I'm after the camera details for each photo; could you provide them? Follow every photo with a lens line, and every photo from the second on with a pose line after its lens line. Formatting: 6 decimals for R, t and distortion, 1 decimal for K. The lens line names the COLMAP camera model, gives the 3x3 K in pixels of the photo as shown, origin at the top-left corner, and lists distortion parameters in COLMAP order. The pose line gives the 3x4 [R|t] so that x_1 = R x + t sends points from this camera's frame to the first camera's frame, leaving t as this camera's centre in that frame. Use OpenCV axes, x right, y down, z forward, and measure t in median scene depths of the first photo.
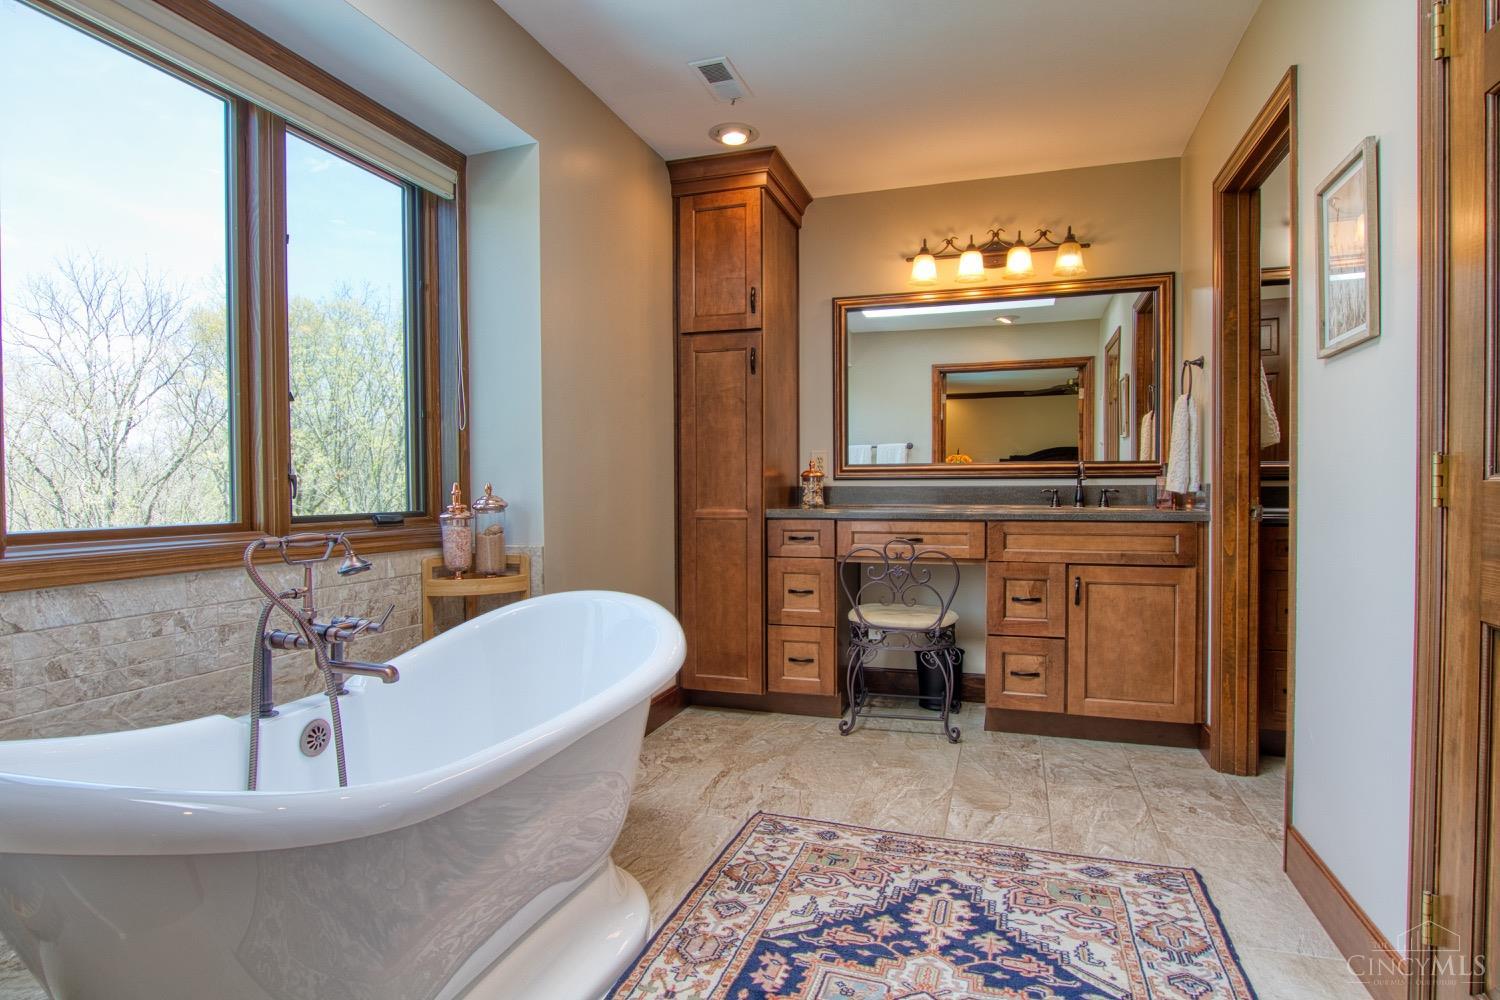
lens RADIAL K [[814.6, 0, 746.6], [0, 814.6, 500.7], [0, 0, 1]] dist [-0.003146, -0.000089]
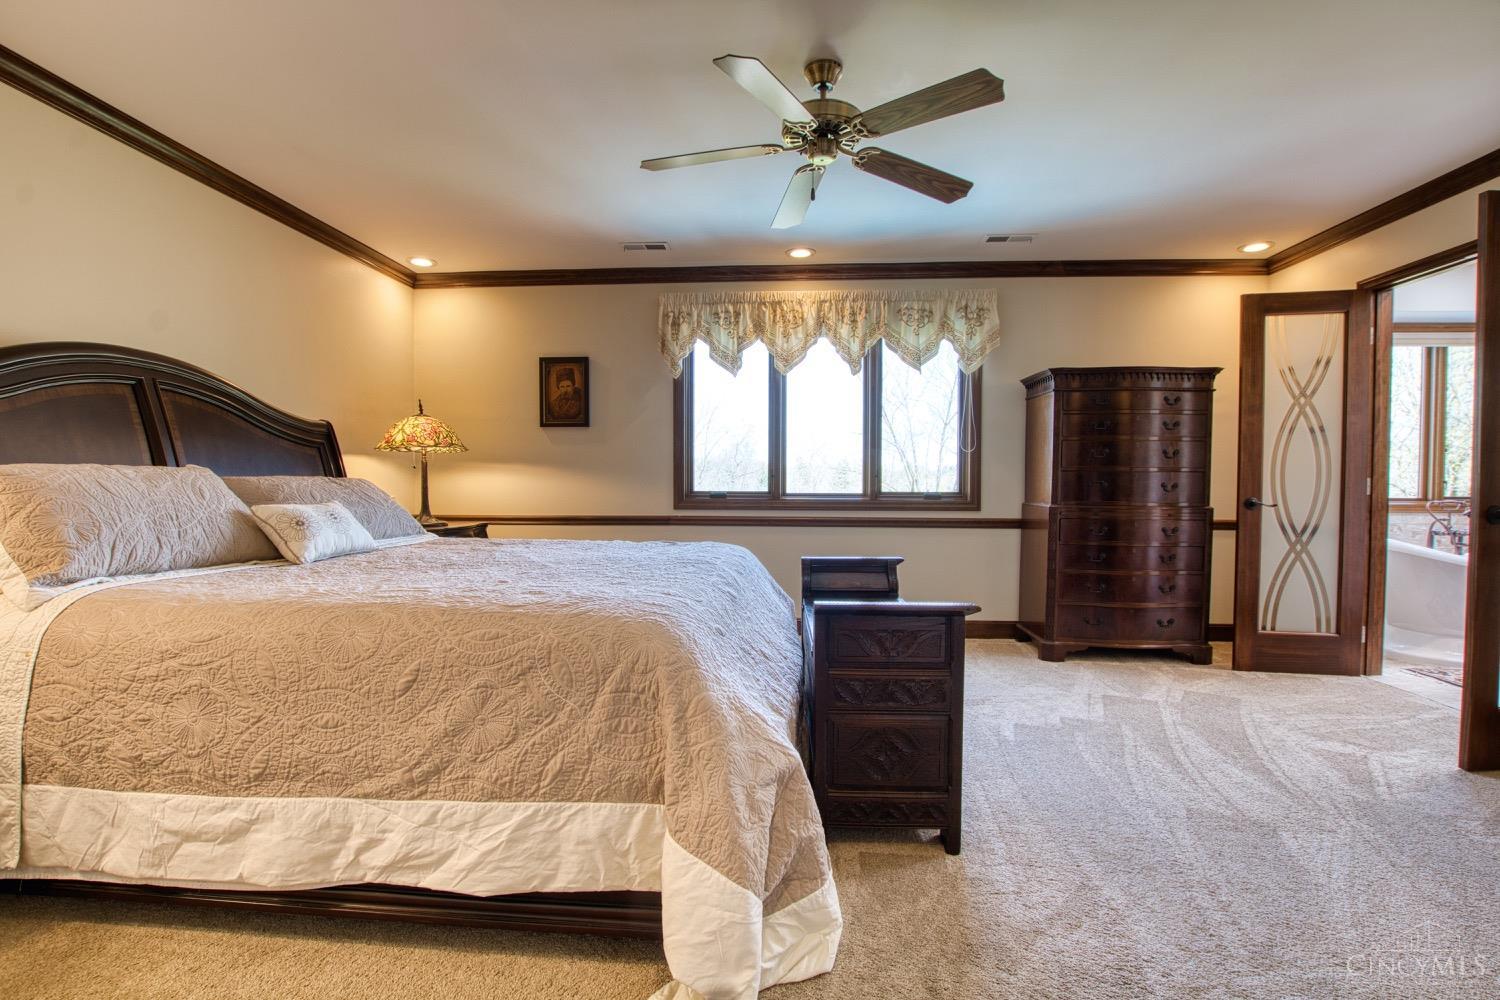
lens RADIAL K [[689.3, 0, 743.4], [0, 689.3, 506.1], [0, 0, 1]] dist [-0.032080, 0.002560]
pose [[0.248791, 0.035293, -0.967914, 1.175954], [-0.025207, 0.999233, 0.029955, 0.054121], [0.968229, 0.016946, 0.249490, -2.106220]]
